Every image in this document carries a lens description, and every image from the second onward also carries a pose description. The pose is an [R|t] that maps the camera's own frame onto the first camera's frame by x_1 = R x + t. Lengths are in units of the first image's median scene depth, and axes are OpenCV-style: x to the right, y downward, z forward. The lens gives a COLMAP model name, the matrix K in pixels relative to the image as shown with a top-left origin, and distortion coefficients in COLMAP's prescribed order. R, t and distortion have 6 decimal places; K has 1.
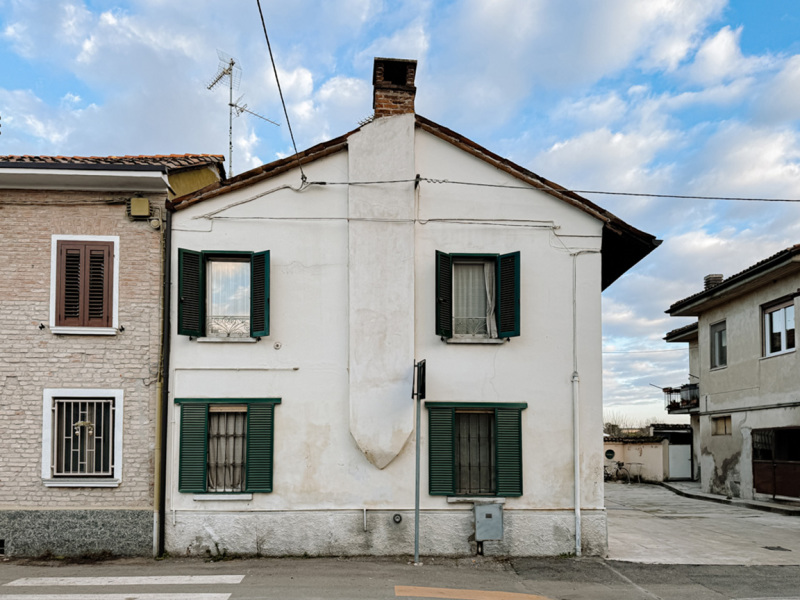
lens RADIAL K [[556.6, 0, 403.3], [0, 556.6, 334.3], [0, 0, 1]] dist [0.150972, -0.202432]
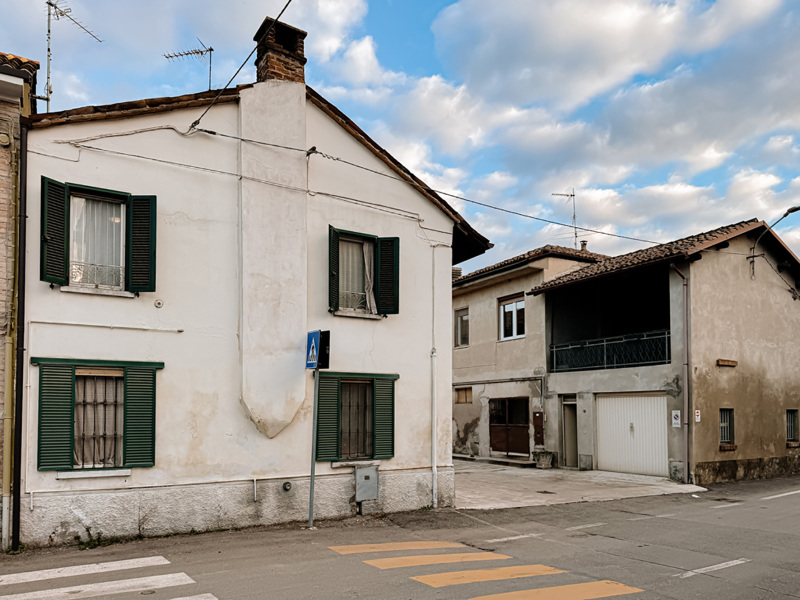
lens RADIAL K [[573.0, 0, 400.0], [0, 573.0, 300.0], [0, 0, 1]] dist [0.117516, -0.102949]
pose [[0.881003, 0.089452, 0.464577, -0.318981], [-0.088750, 0.995778, -0.023429, 0.001912], [-0.464712, -0.020590, 0.885223, -0.004078]]
